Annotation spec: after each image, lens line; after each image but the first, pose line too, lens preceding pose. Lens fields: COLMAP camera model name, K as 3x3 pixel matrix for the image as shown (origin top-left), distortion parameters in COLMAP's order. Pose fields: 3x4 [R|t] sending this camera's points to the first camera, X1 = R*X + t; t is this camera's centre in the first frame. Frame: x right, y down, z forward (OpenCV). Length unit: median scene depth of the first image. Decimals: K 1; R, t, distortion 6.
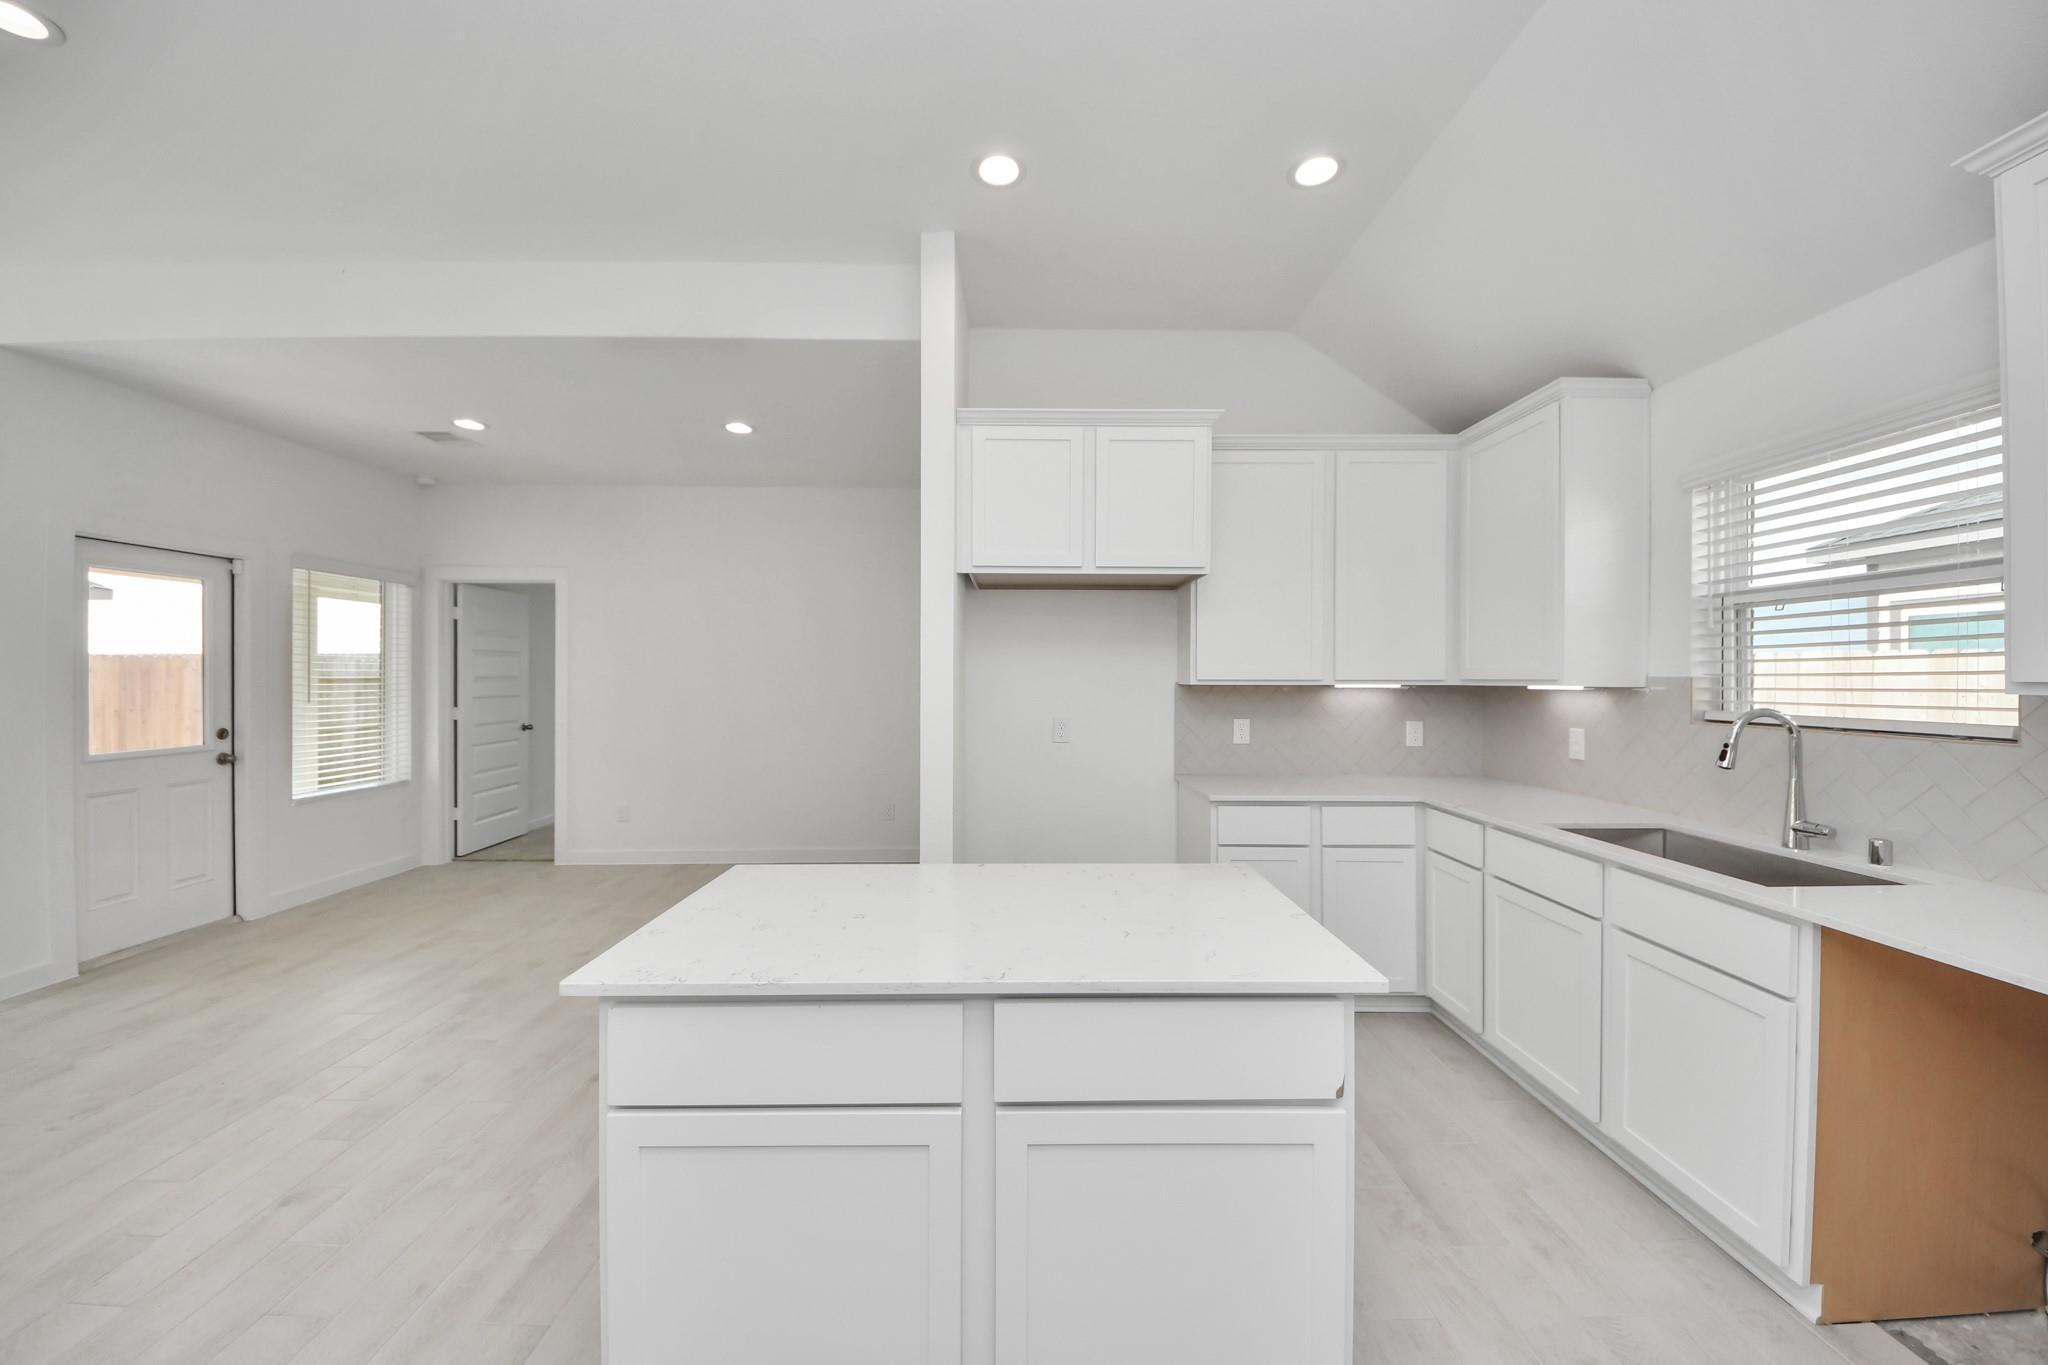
lens RADIAL K [[734.2, 0, 1007.2], [0, 734.2, 673.3], [0, 0, 1]] dist [0.000270, -0.005036]
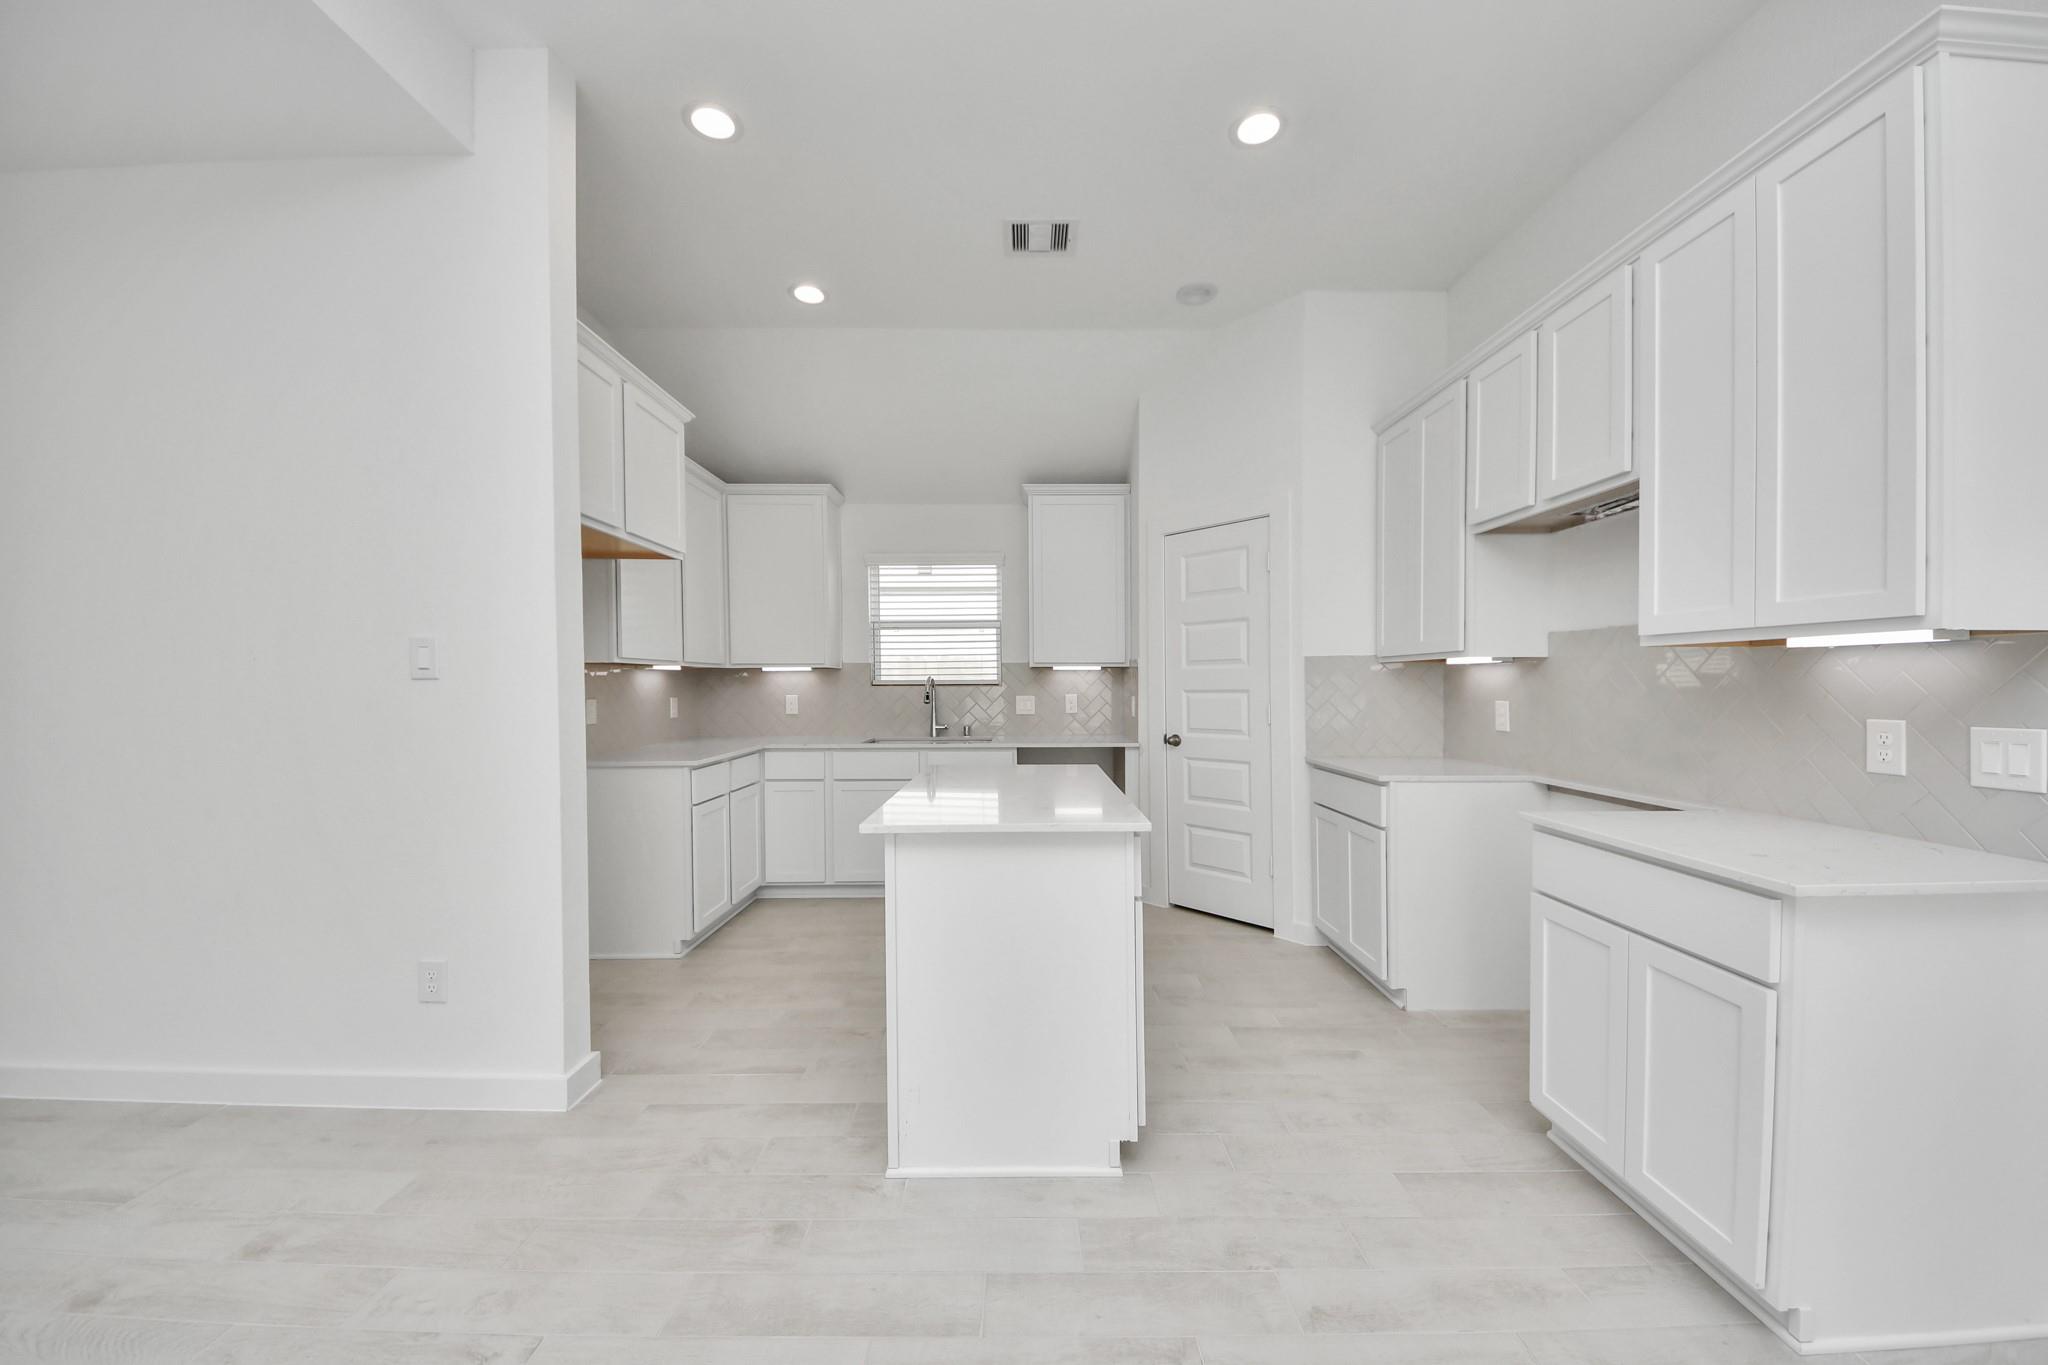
lens RADIAL K [[734.2, 0, 1022.1], [0, 734.2, 691.1], [0, 0, 1]] dist [0.000270, -0.005036]
pose [[-0.003745, -0.012836, 0.999911, -0.706988], [-0.002826, 0.999914, 0.012826, 0.038403], [-0.999989, -0.002778, -0.003781, 0.423931]]
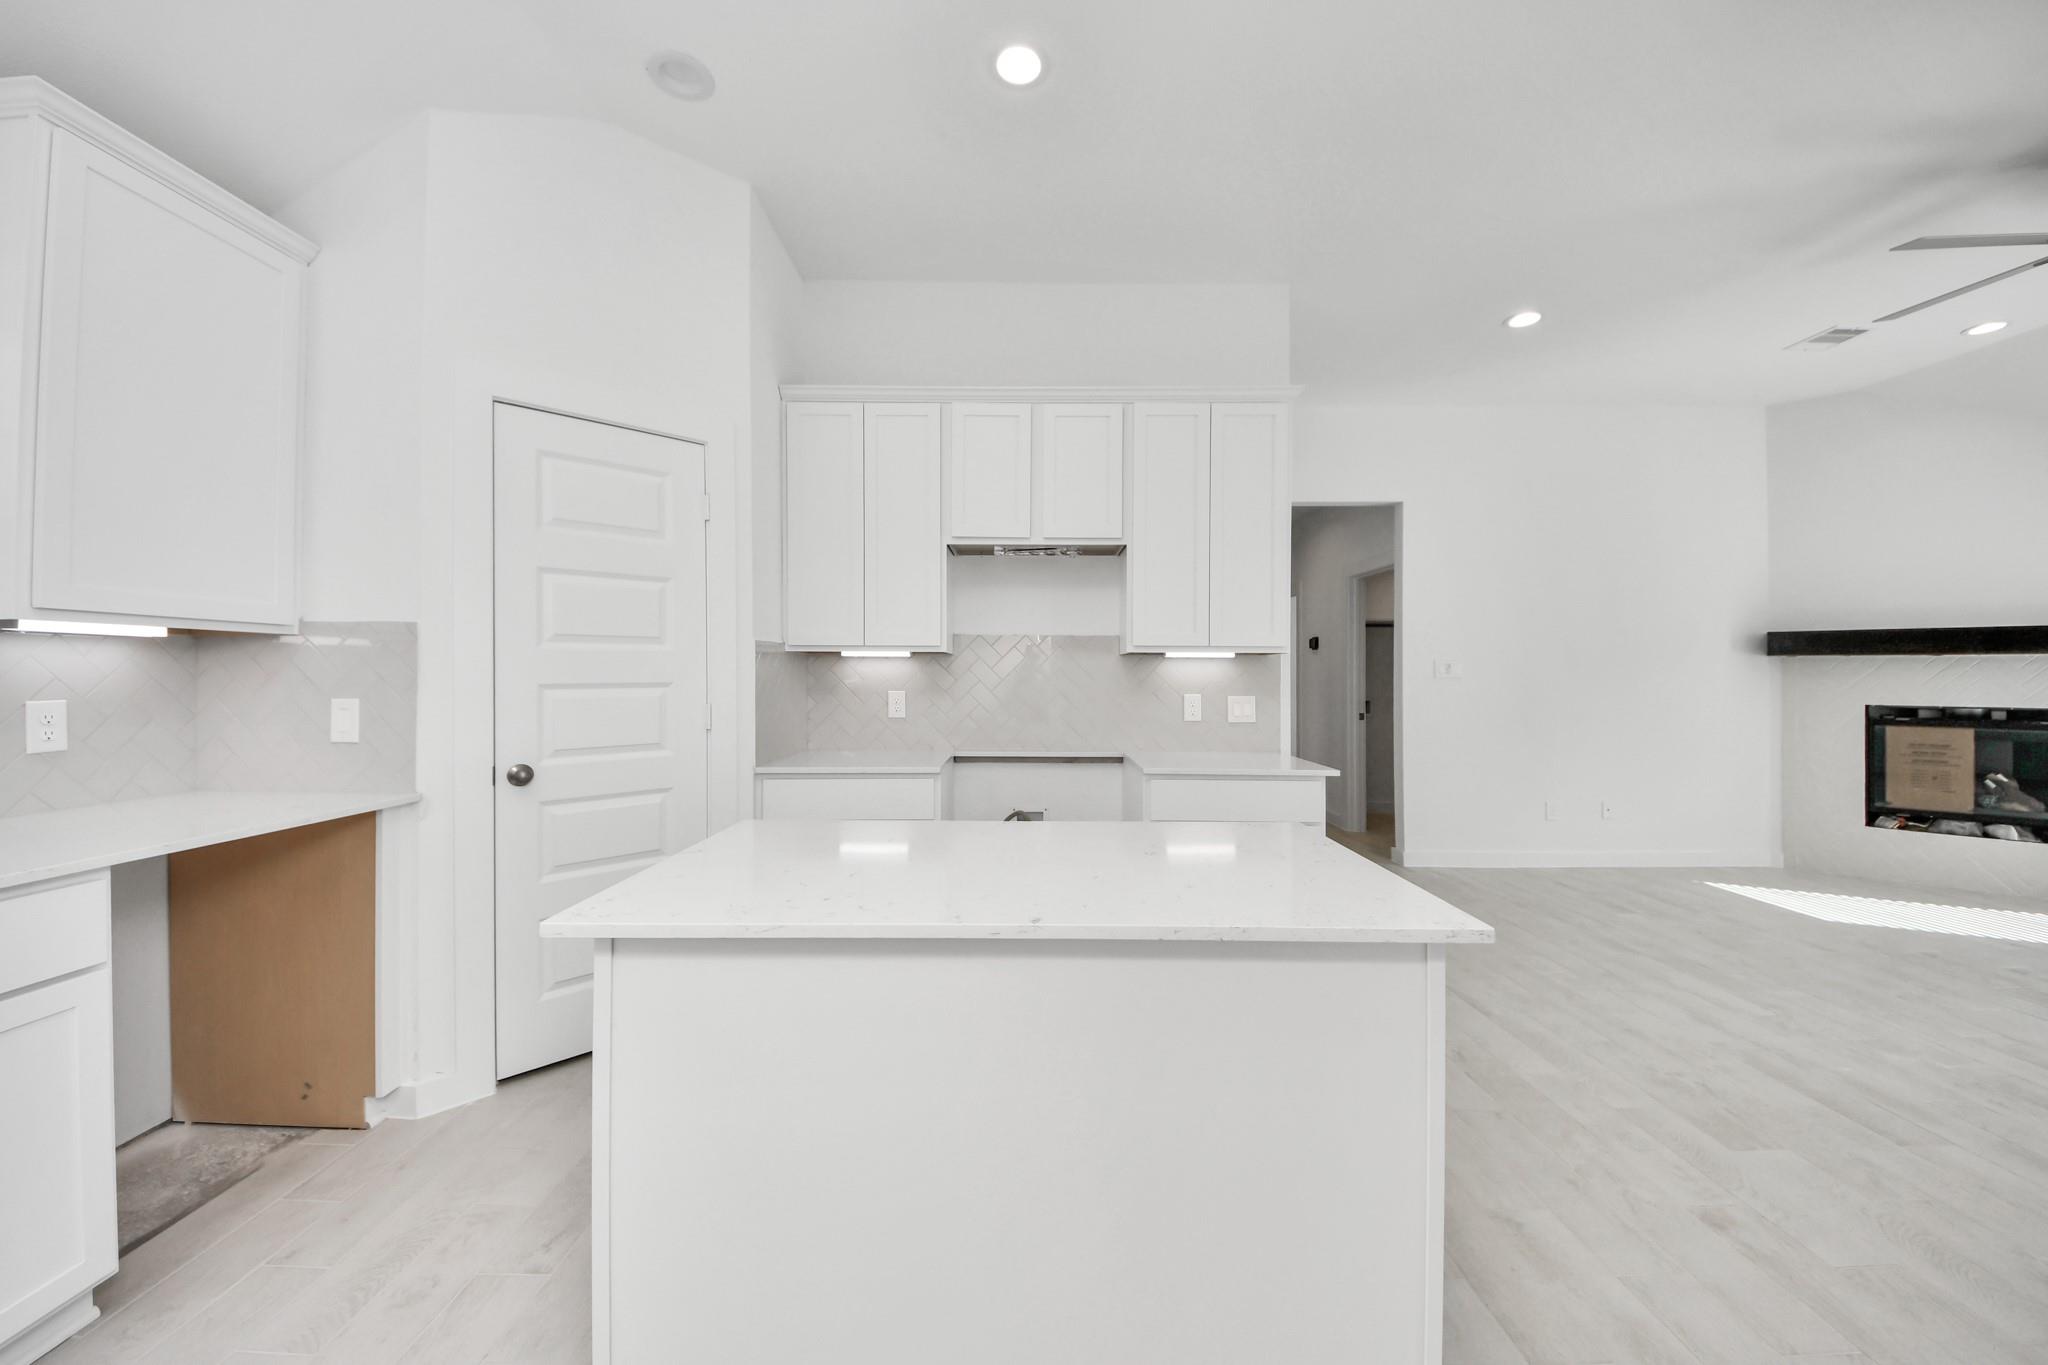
lens RADIAL K [[734.2, 0, 1026.5], [0, 734.2, 661.6], [0, 0, 1]] dist [0.000270, -0.005036]
pose [[-0.999935, -0.005289, 0.010057, -0.014543], [-0.005509, 0.999744, -0.021958, 0.040436], [-0.009938, -0.022012, -0.999708, 0.829318]]
